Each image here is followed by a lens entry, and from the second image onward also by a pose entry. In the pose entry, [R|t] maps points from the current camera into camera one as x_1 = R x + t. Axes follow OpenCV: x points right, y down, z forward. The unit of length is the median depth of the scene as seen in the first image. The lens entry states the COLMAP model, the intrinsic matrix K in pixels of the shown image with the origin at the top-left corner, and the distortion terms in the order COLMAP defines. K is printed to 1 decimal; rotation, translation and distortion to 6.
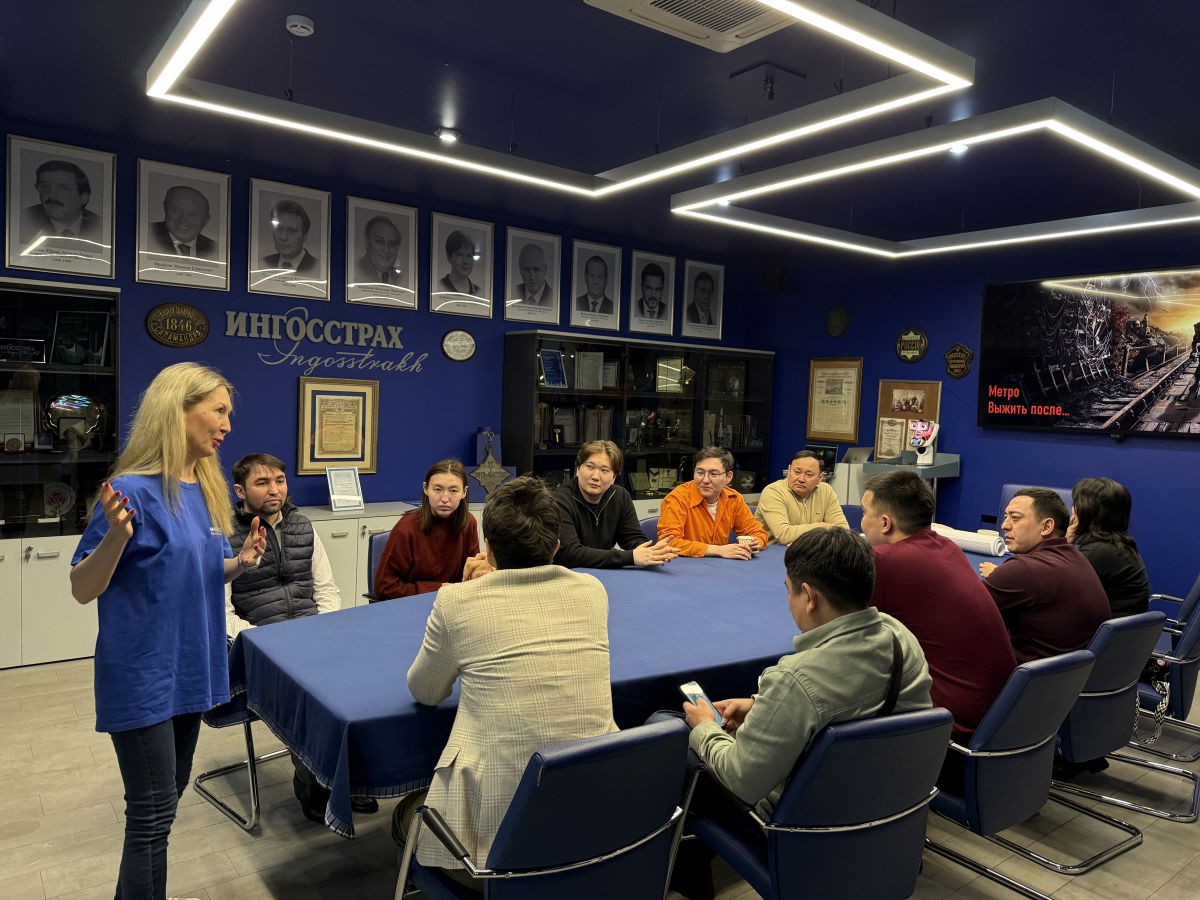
lens RADIAL K [[868.9, 0, 608.4], [0, 868.9, 447.0], [0, 0, 1]] dist [0.031822, -0.025514]
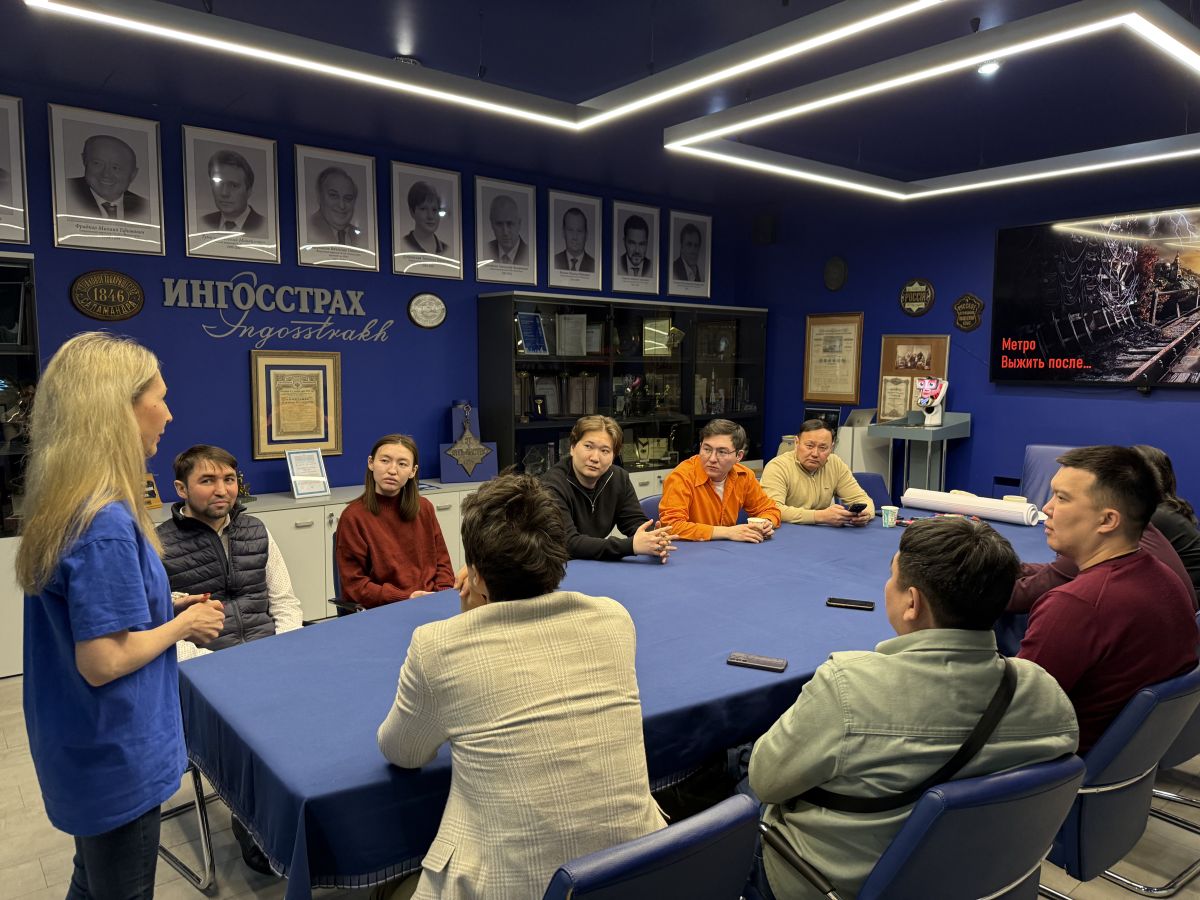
lens RADIAL K [[817.1, 0, 597.4], [0, 817.1, 454.6], [0, 0, 1]] dist [0.029089, -0.015872]
pose [[0.999100, -0.032072, 0.027773, -0.024303], [0.030360, 0.997737, 0.060001, -0.013239], [-0.029635, -0.059104, 0.997812, 0.139312]]
